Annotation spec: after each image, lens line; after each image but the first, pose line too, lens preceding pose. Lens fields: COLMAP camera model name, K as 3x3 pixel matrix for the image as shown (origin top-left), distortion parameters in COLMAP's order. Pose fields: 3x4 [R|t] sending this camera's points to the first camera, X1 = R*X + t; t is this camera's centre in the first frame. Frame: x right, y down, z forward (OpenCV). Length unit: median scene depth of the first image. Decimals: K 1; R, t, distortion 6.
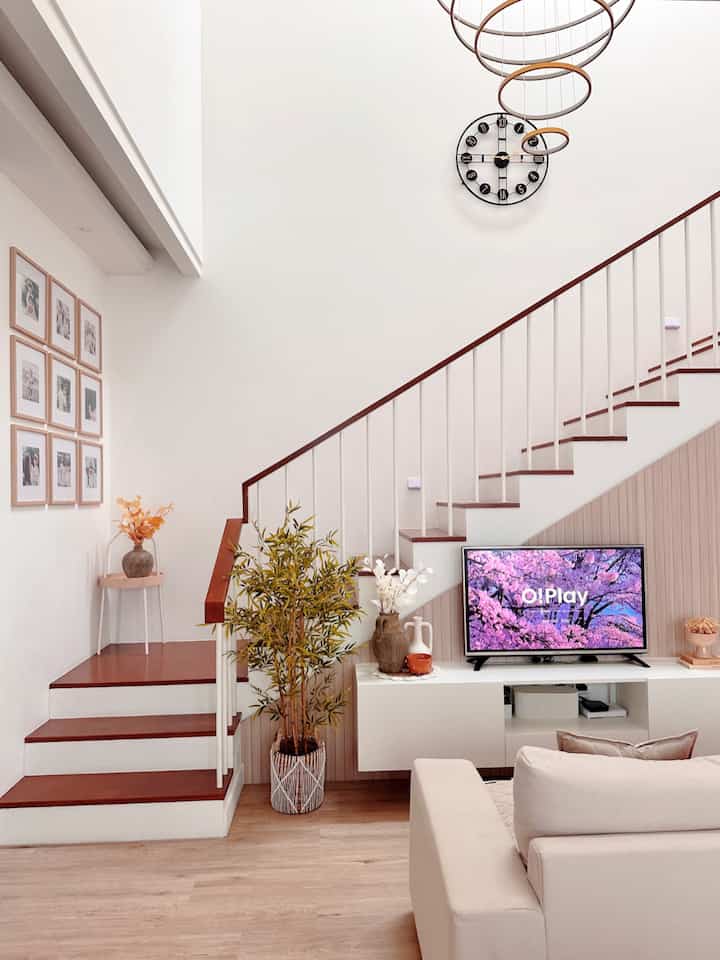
lens RADIAL K [[677.6, 0, 360.0], [0, 677.6, 480.0], [0, 0, 1]] dist [0.062589, -0.000159]
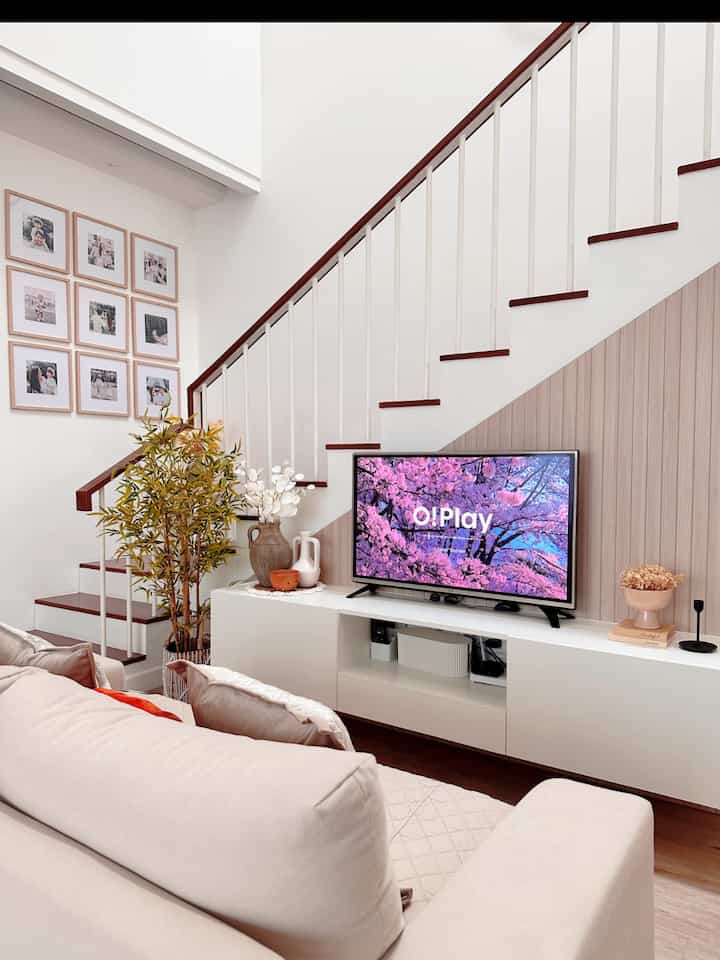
lens RADIAL K [[677.6, 0, 360.0], [0, 677.6, 480.0], [0, 0, 1]] dist [0.062589, -0.000159]
pose [[0.813282, 0.032431, -0.580965, 0.639311], [0.002418, 0.998249, 0.059110, 0.083550], [0.581865, -0.049478, 0.811779, 0.333465]]
